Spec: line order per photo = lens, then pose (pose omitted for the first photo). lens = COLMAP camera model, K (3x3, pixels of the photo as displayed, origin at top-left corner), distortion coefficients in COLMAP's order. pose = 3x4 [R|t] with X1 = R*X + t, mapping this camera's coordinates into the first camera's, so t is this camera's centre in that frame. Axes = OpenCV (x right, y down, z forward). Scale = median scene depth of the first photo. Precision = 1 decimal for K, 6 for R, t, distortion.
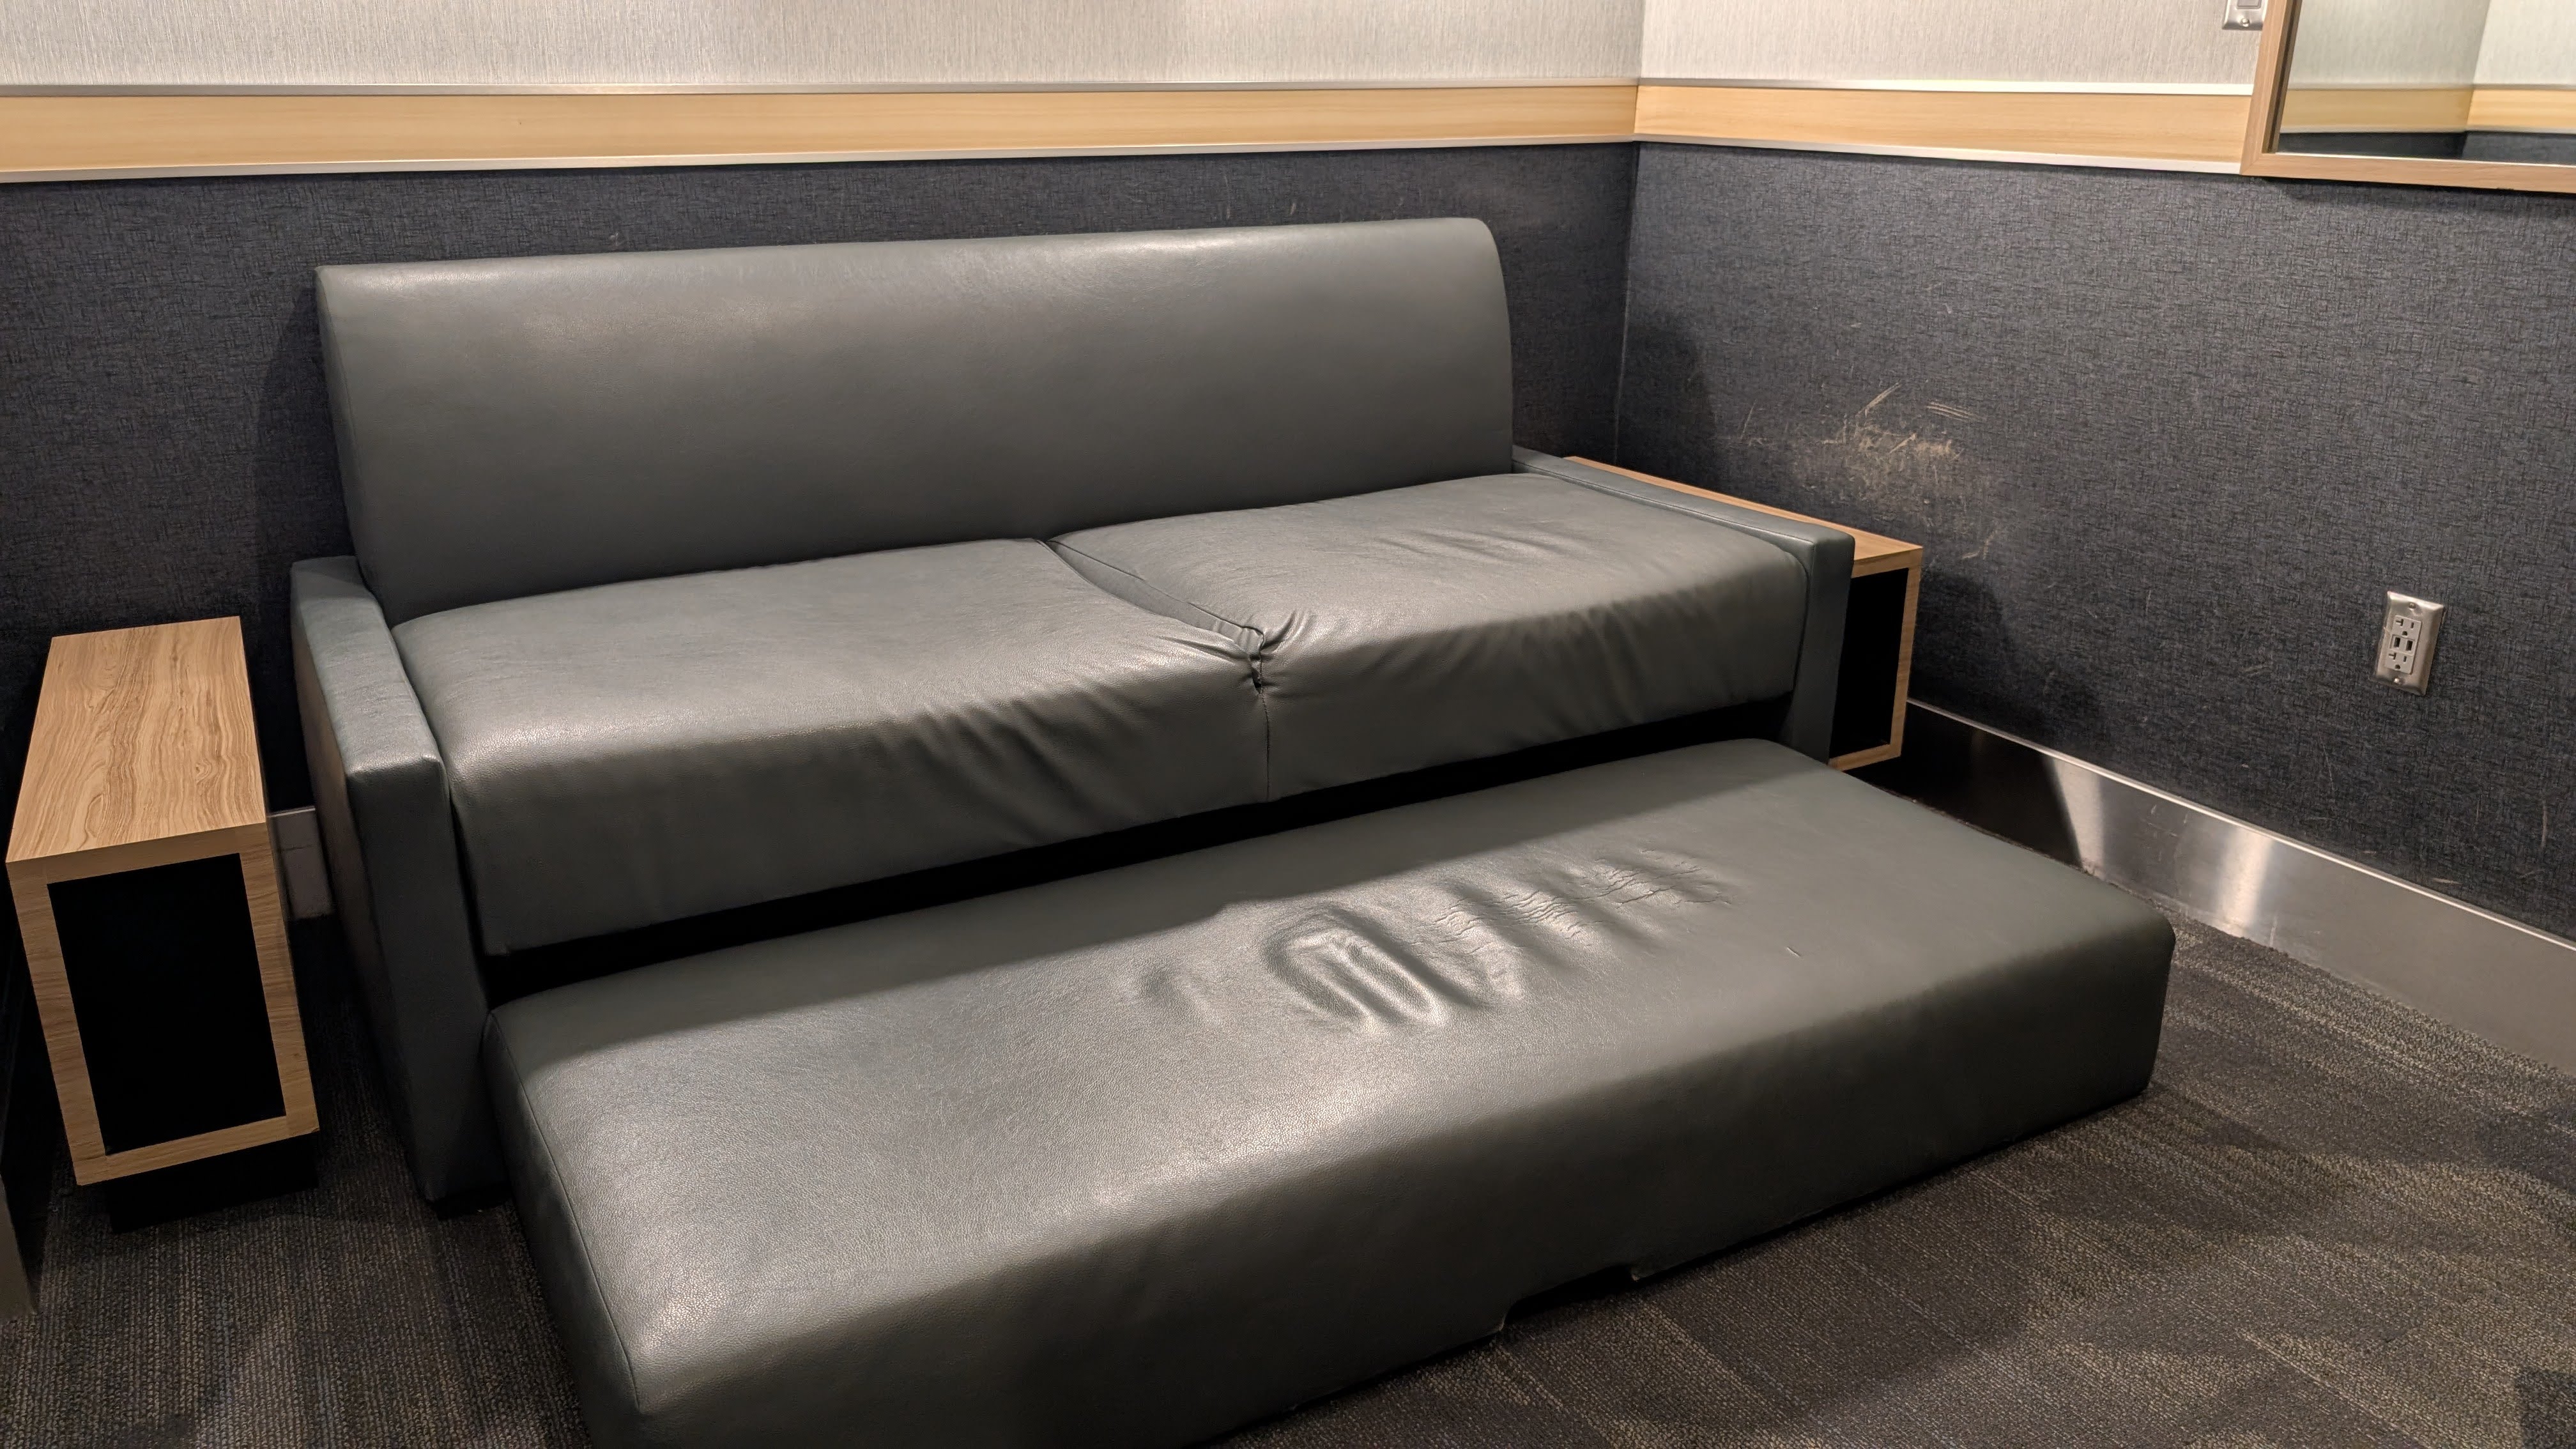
lens RADIAL K [[1876.7, 0, 1288.0], [0, 1876.7, 724.5], [0, 0, 1]] dist [0.002221, -0.000814]
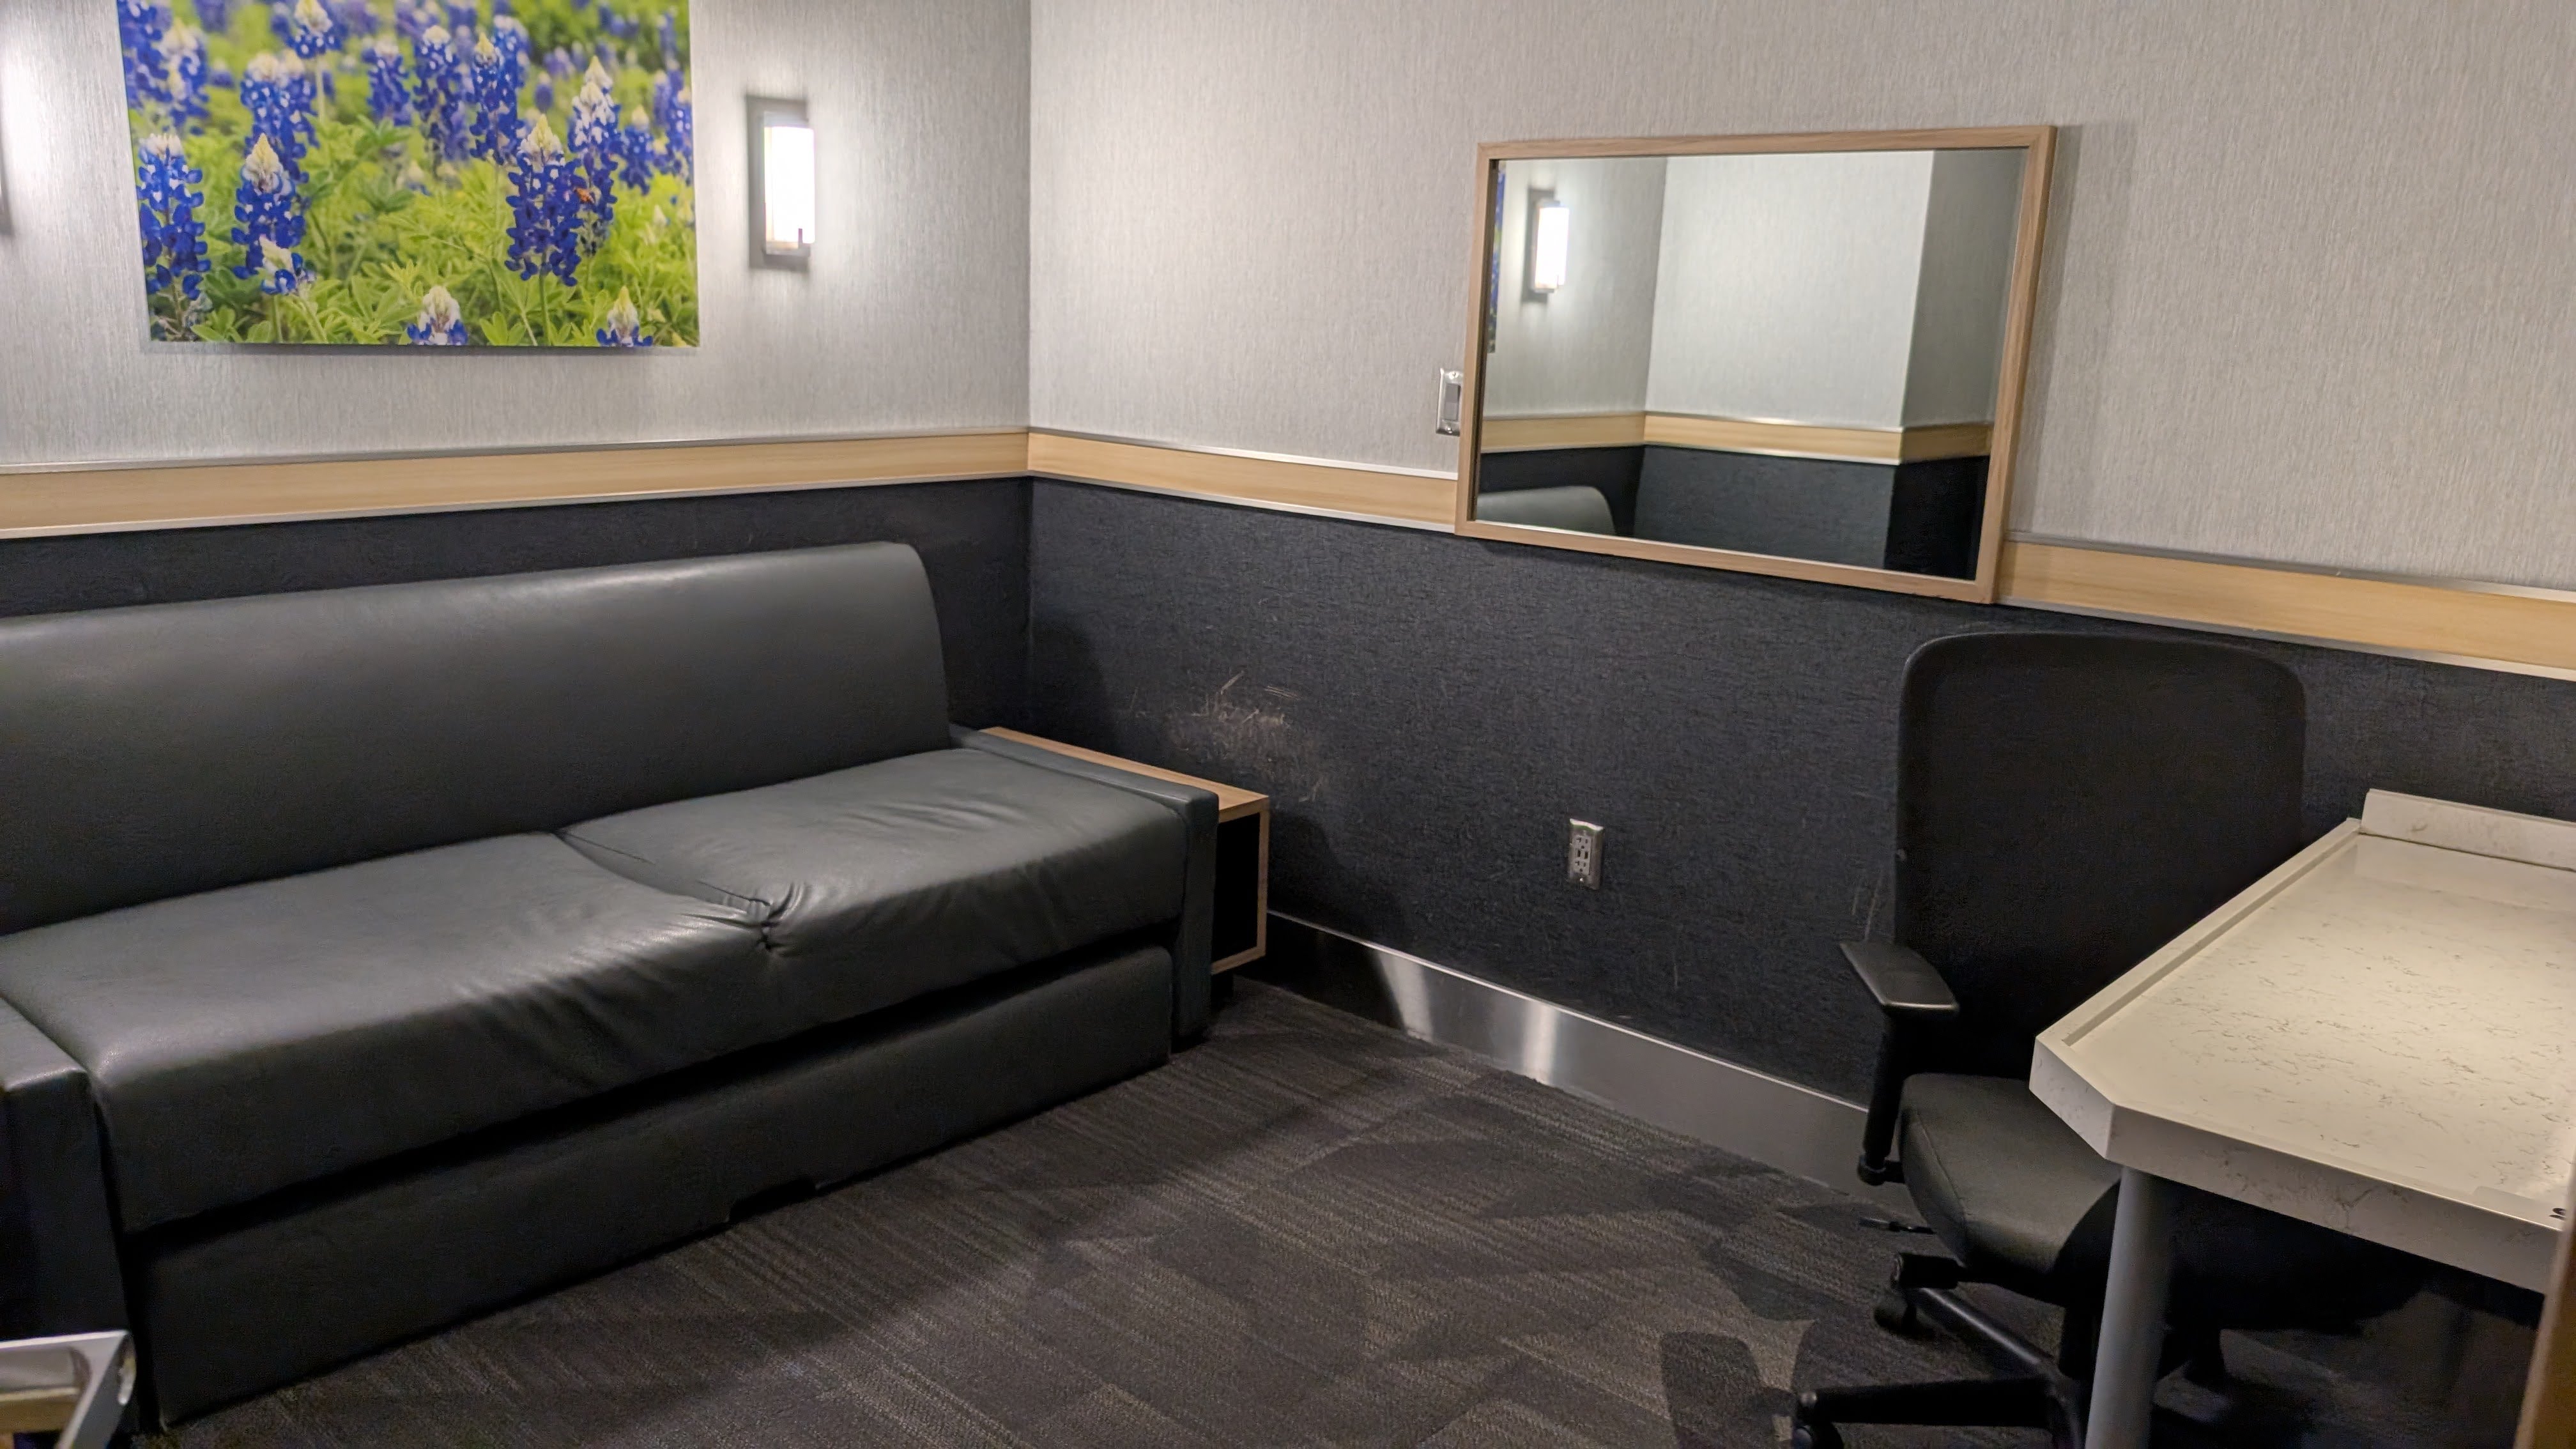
lens RADIAL K [[1865.4, 0, 1288.0], [0, 1865.4, 724.5], [0, 0, 1]] dist [0.091228, -0.128413]
pose [[0.948556, -0.041577, 0.313868, -0.062871], [0.076008, 0.992253, -0.098268, -0.015370], [-0.307350, 0.117069, 0.944368, -0.265854]]
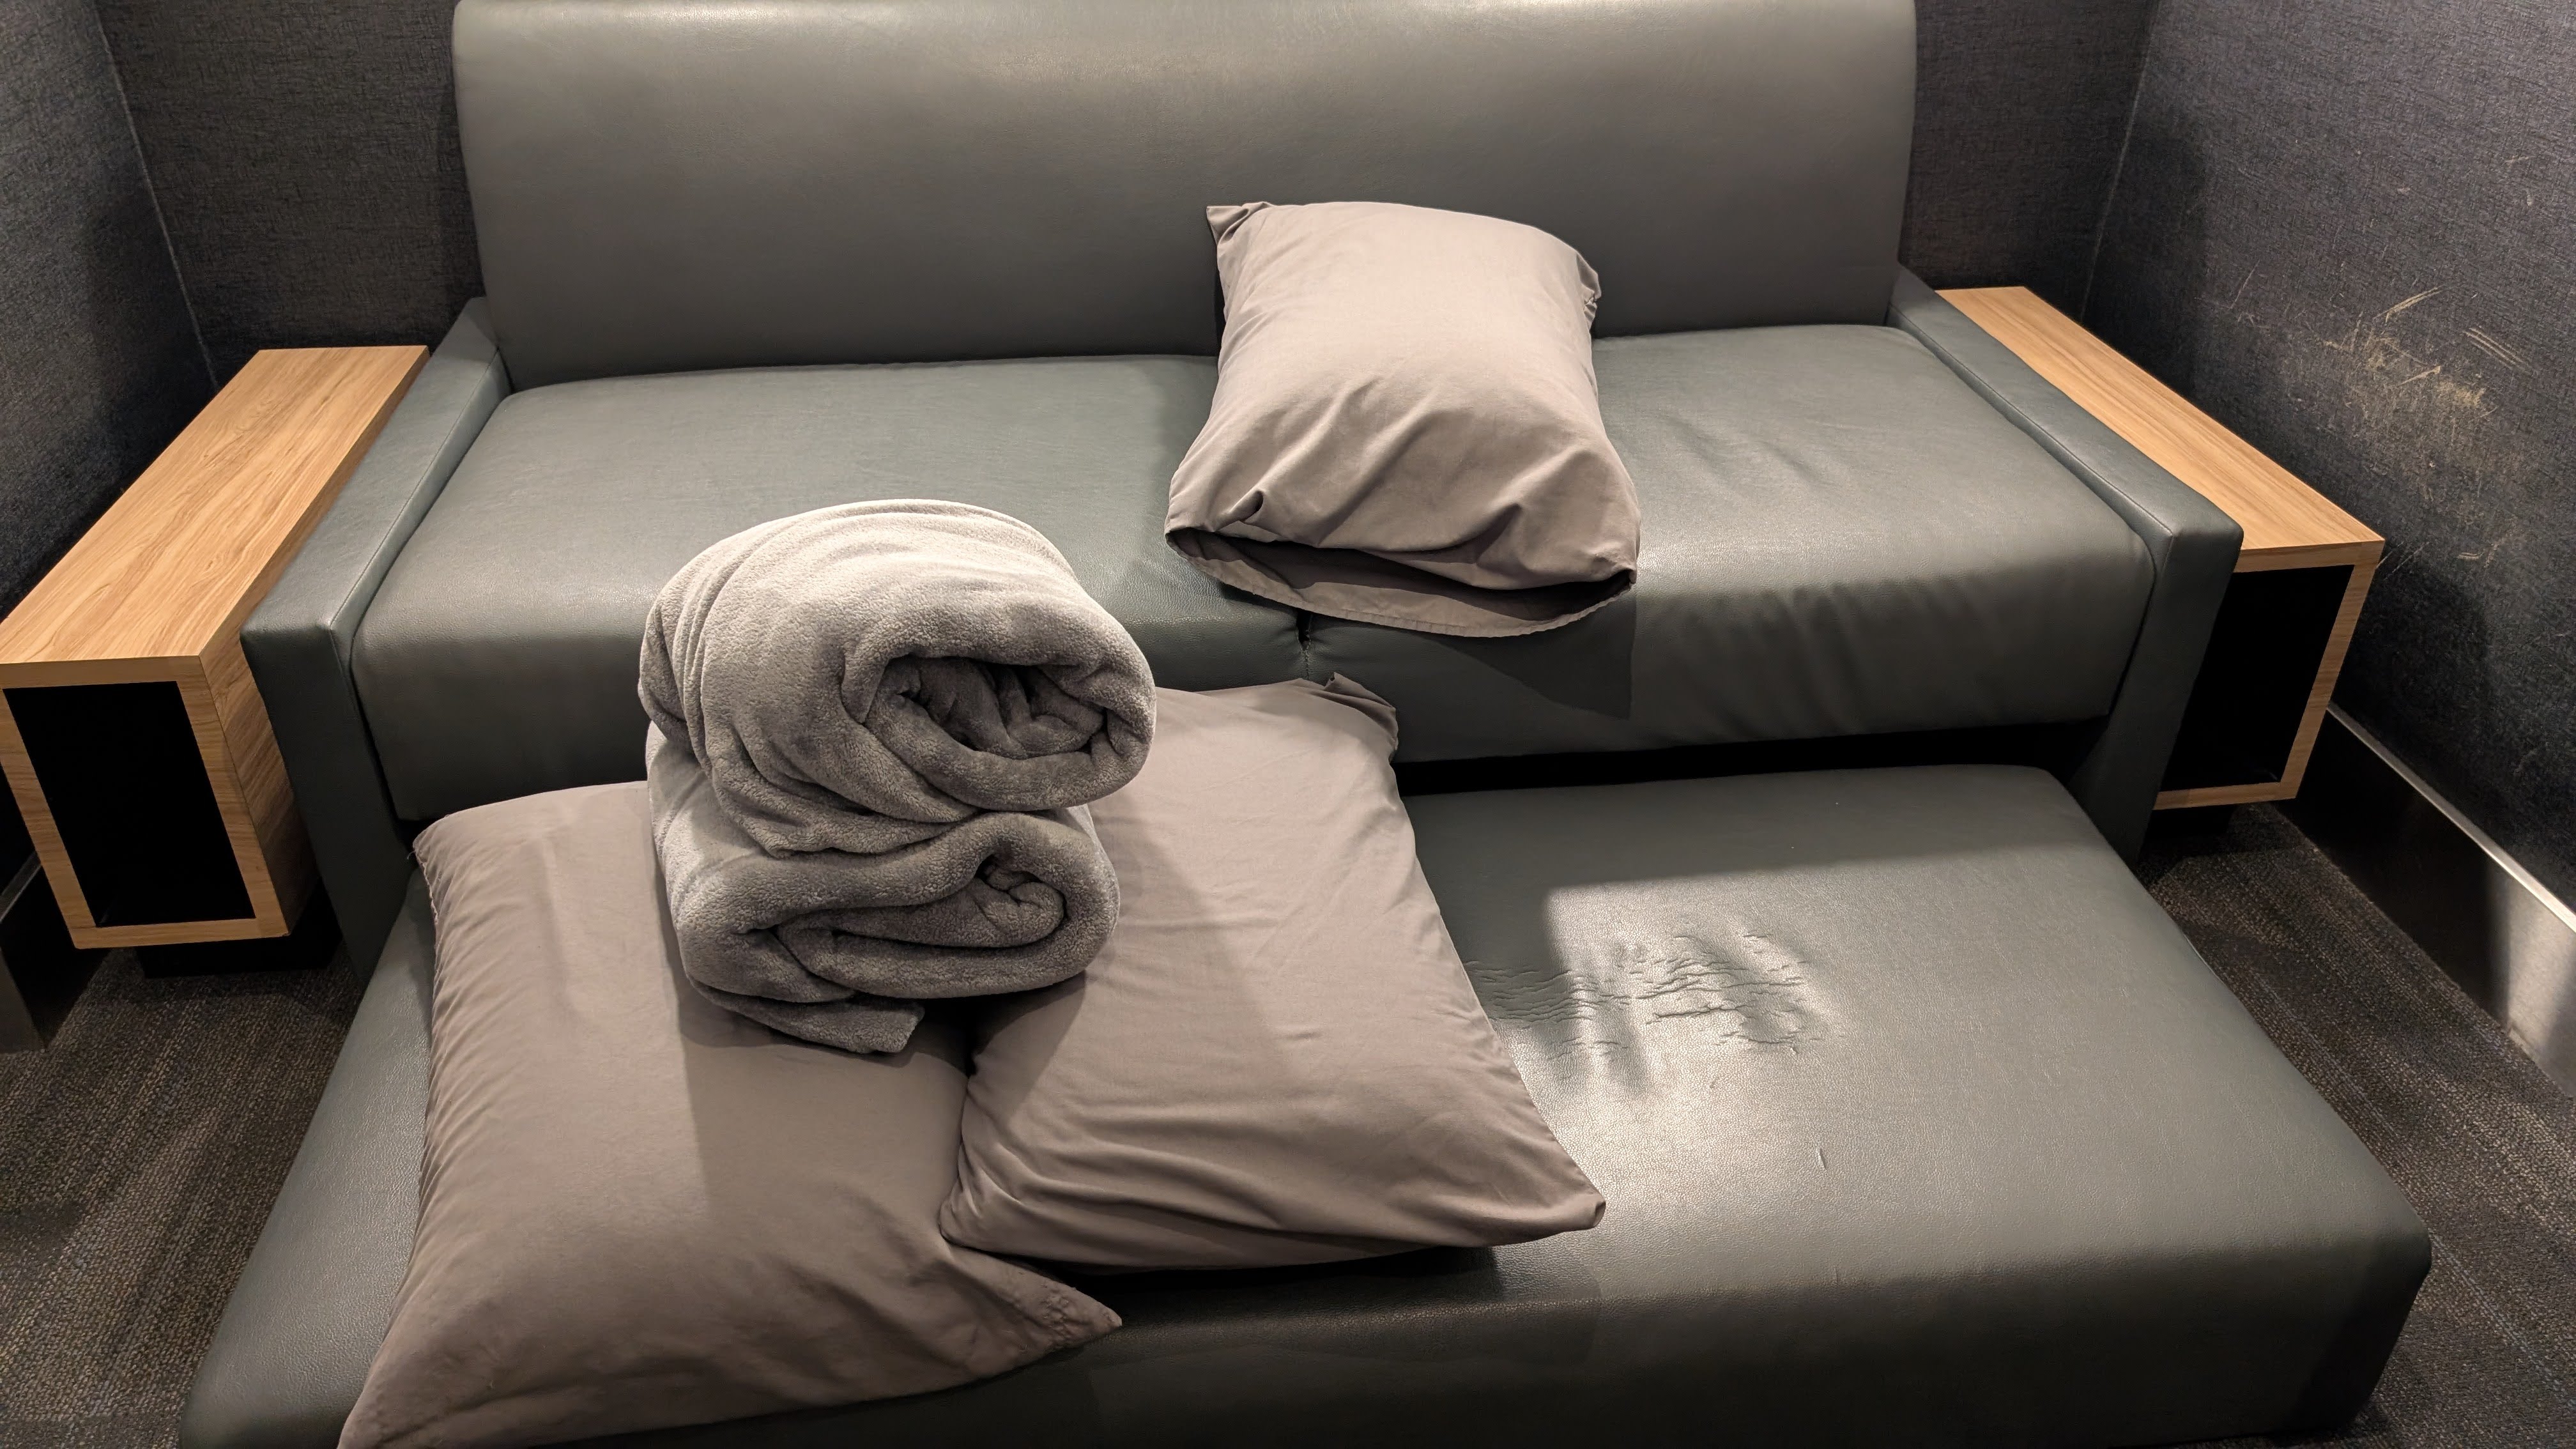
lens RADIAL K [[1876.7, 0, 1288.0], [0, 1876.7, 724.5], [0, 0, 1]] dist [0.002221, -0.000814]
pose [[0.923657, 0.209536, -0.320861, 0.208134], [-0.133110, 0.960568, 0.244110, -0.154200], [0.359358, -0.182765, 0.915128, 0.194792]]
